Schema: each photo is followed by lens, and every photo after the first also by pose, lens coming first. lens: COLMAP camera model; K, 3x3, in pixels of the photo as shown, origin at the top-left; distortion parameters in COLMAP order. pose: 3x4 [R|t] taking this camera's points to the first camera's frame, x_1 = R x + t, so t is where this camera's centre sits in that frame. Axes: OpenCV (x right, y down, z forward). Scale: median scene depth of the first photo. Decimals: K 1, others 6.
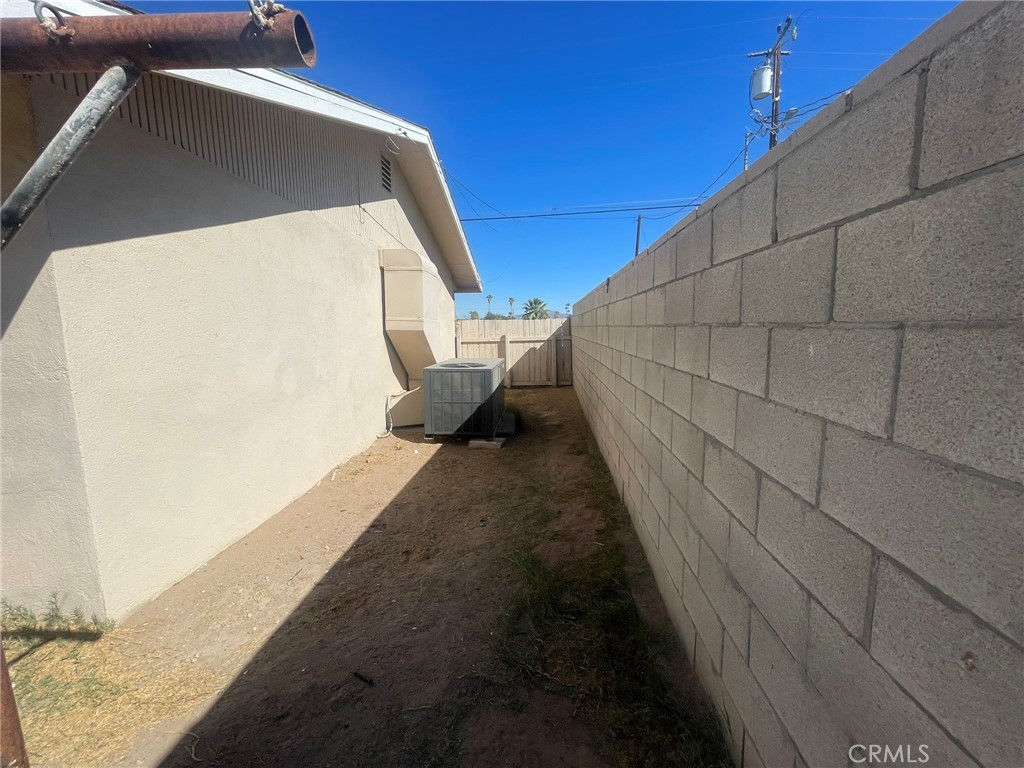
lens RADIAL K [[414.6, 0, 509.9], [0, 414.6, 380.0], [0, 0, 1]] dist [-0.004571, 0.001634]
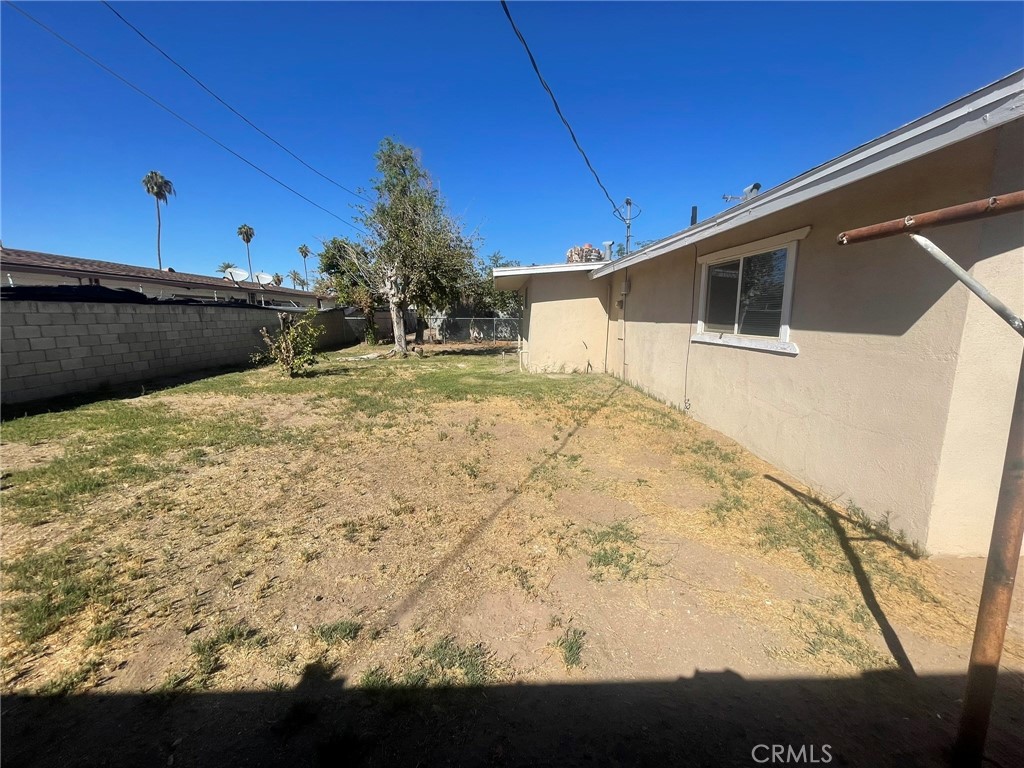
lens RADIAL K [[414.6, 0, 515.1], [0, 414.6, 386.1], [0, 0, 1]] dist [-0.004571, 0.001634]
pose [[0.129732, 0.172132, -0.976494, 0.005655], [-0.139408, 0.978201, 0.153912, 0.020055], [0.981700, 0.116163, 0.150900, -0.147905]]
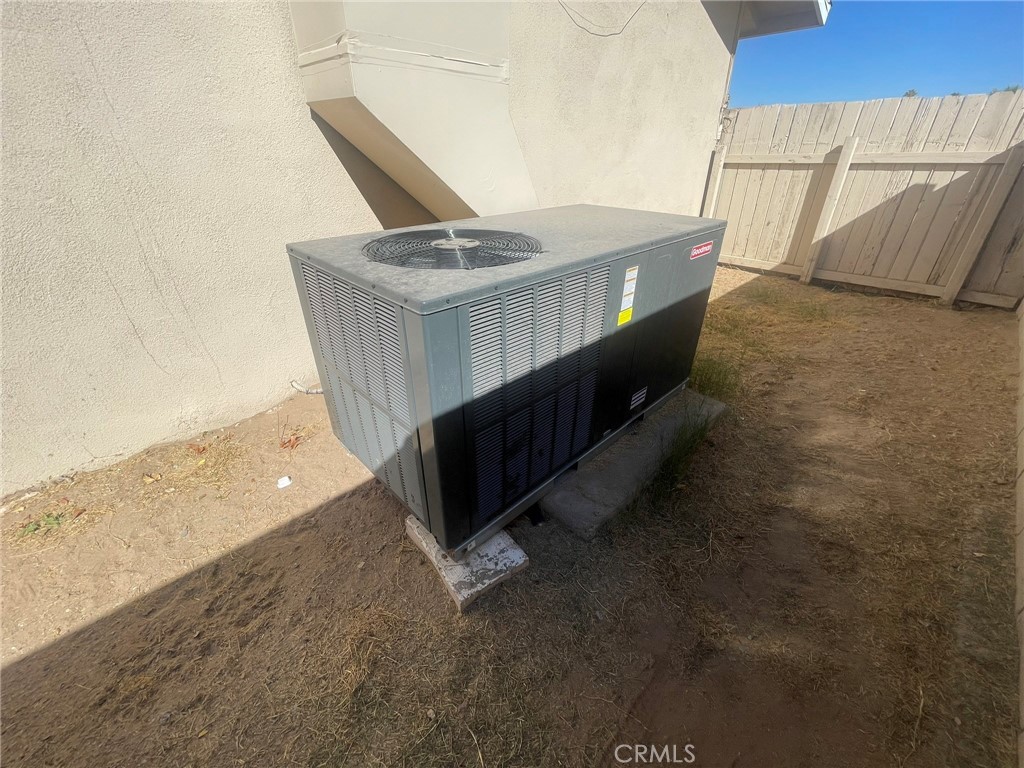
lens RADIAL K [[414.6, 0, 512.8], [0, 414.6, 381.0], [0, 0, 1]] dist [-0.004571, 0.001634]
pose [[0.751127, 0.325823, -0.574149, 0.054123], [-0.091066, 0.912540, 0.398720, -0.034063], [0.653846, -0.247204, 0.715105, 0.481267]]
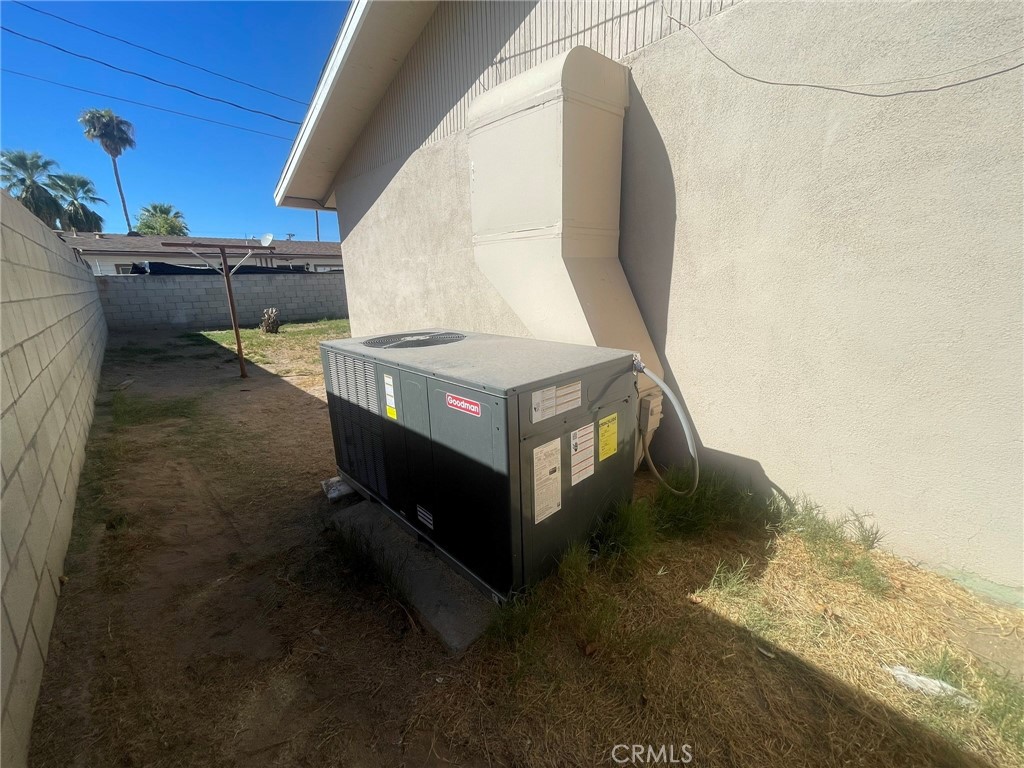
lens RADIAL K [[414.6, 0, 512.1], [0, 414.6, 379.7], [0, 0, 1]] dist [-0.004571, 0.001634]
pose [[-0.664982, 0.186840, -0.723111, 0.093230], [-0.085172, 0.942915, 0.321959, -0.084260], [0.741987, 0.275686, -0.611108, 0.801757]]
